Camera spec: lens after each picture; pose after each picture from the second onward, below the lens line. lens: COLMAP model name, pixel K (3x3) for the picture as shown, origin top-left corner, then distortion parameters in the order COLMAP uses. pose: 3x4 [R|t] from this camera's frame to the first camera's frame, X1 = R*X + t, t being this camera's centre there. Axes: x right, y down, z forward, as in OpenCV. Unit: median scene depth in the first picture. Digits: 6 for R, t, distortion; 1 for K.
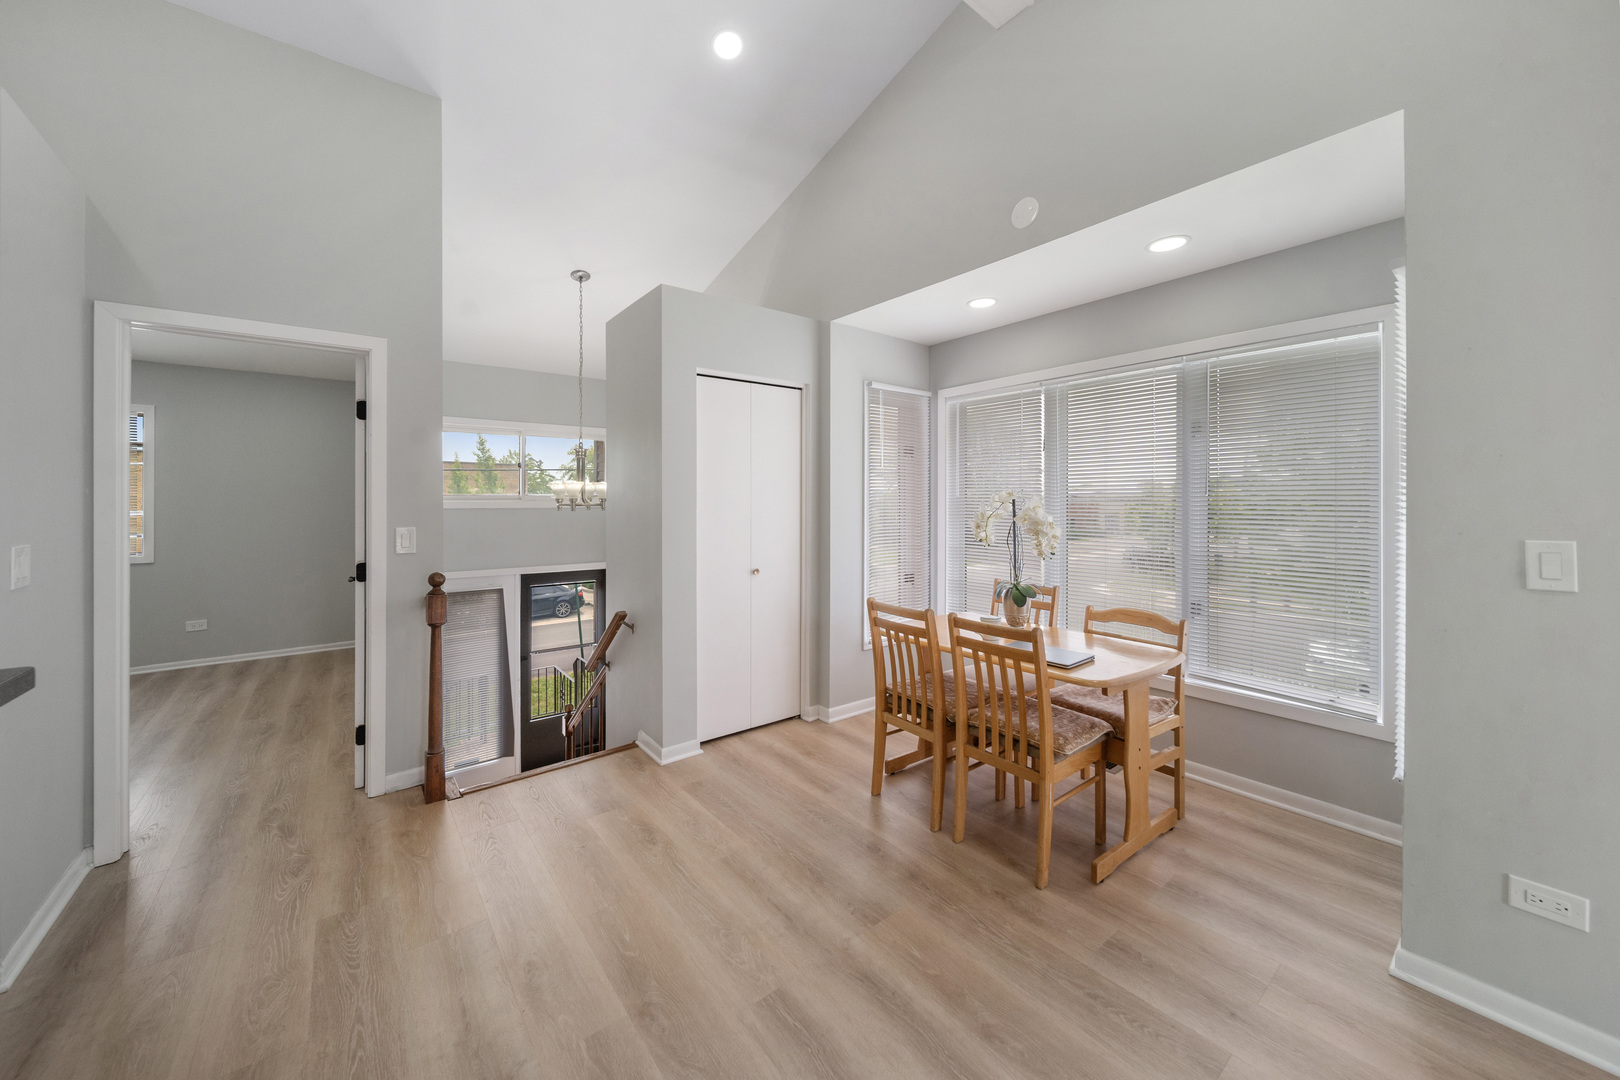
lens RADIAL K [[579.3, 0, 799.5], [0, 579.3, 506.0], [0, 0, 1]] dist [-0.002712, -0.000741]
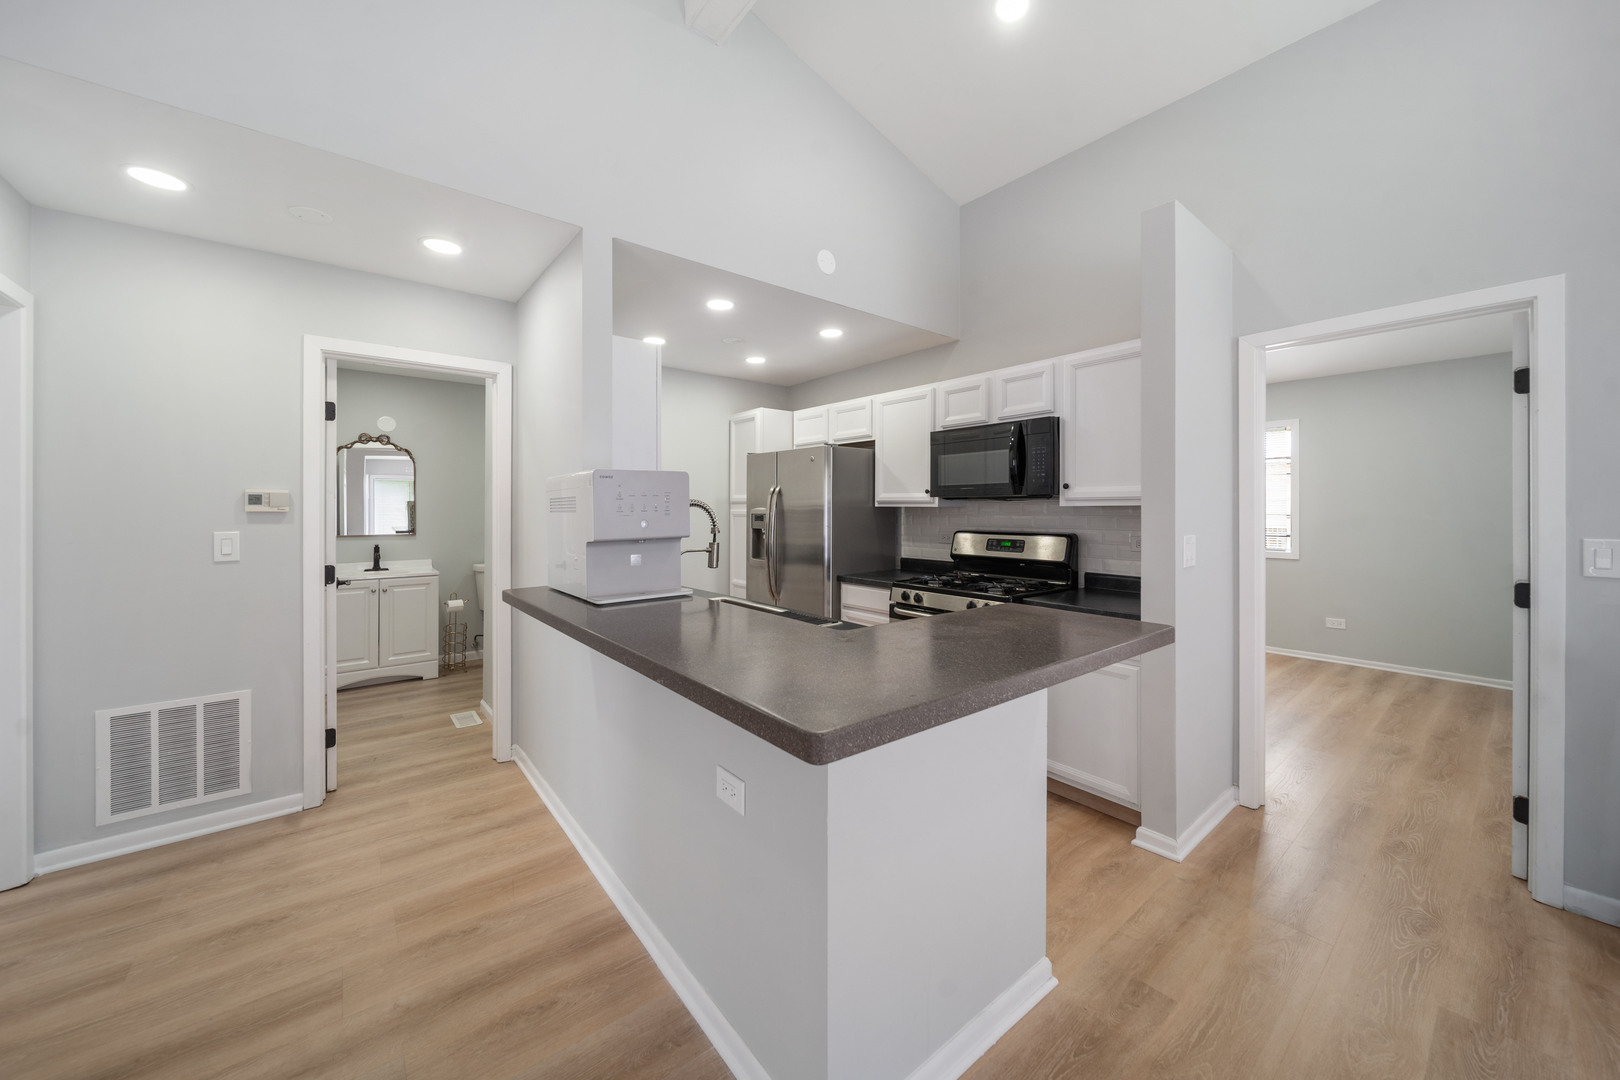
lens RADIAL K [[579.3, 0, 798.0], [0, 579.3, 505.5], [0, 0, 1]] dist [-0.002712, -0.000741]
pose [[0.006177, -0.001400, -0.999980, -0.008649], [-0.006737, 0.999976, -0.001442, 0.003570], [0.999958, 0.006746, 0.006167, 0.042221]]
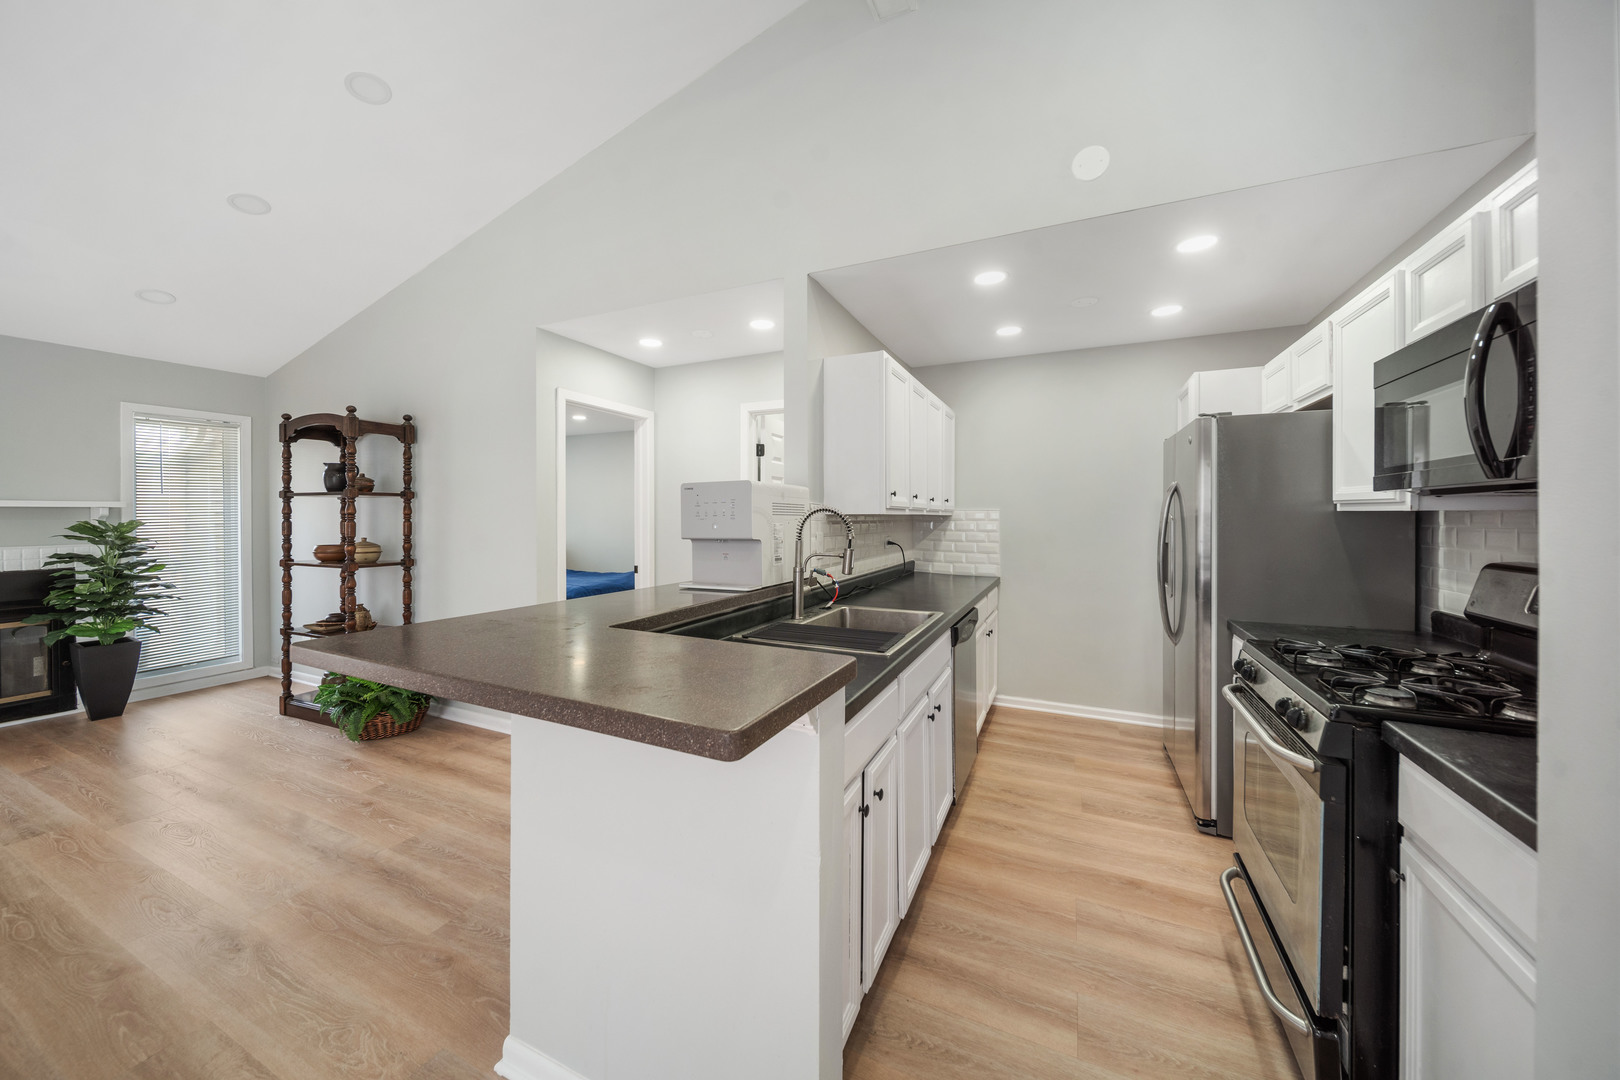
lens RADIAL K [[579.3, 0, 801.0], [0, 579.3, 512.0], [0, 0, 1]] dist [-0.002712, -0.000741]
pose [[-0.894097, 0.000939, -0.447872, -0.469941], [-0.000659, 0.999994, 0.003414, 0.002030], [0.447873, 0.003347, -0.894091, 0.701476]]
